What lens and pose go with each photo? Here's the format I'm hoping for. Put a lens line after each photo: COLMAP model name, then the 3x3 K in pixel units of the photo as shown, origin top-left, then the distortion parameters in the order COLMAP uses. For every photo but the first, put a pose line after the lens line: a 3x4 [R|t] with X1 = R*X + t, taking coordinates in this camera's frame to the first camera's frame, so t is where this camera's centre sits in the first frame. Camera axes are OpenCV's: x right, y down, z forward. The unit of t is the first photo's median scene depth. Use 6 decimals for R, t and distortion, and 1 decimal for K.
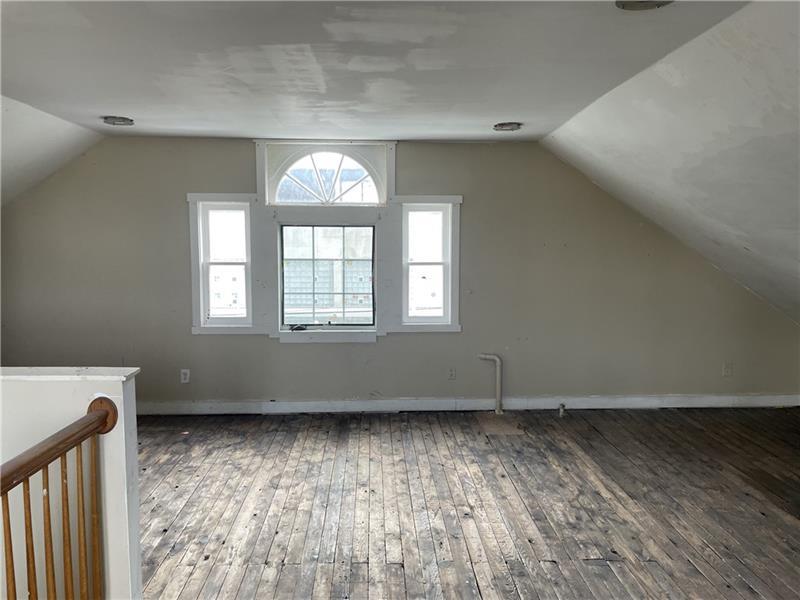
lens RADIAL K [[608.4, 0, 385.0], [0, 608.4, 284.0], [0, 0, 1]] dist [0.069440, -0.091091]
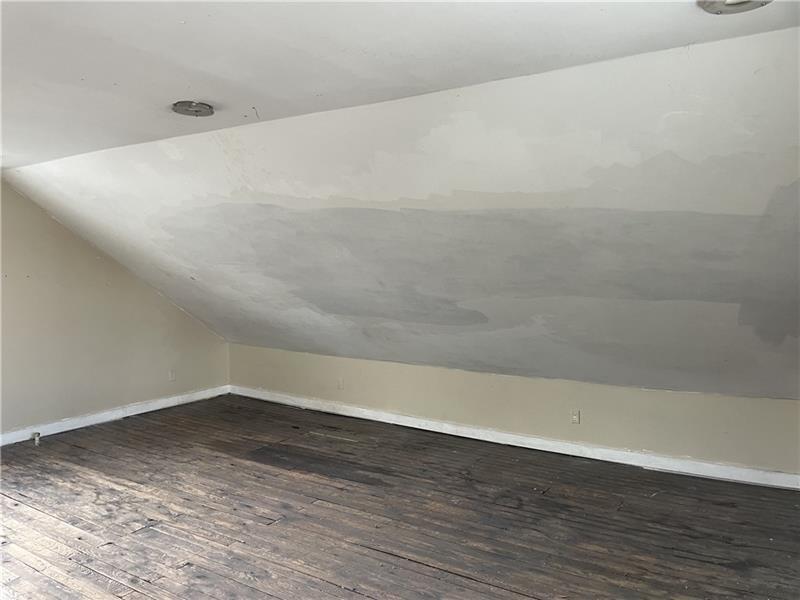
lens RADIAL K [[608.4, 0, 401.2], [0, 608.4, 299.8], [0, 0, 1]] dist [0.069440, -0.091091]
pose [[0.559203, -0.042022, 0.827965, -0.301616], [0.061039, 0.998091, 0.009431, 0.003654], [-0.826781, 0.045265, 0.560700, -0.123739]]
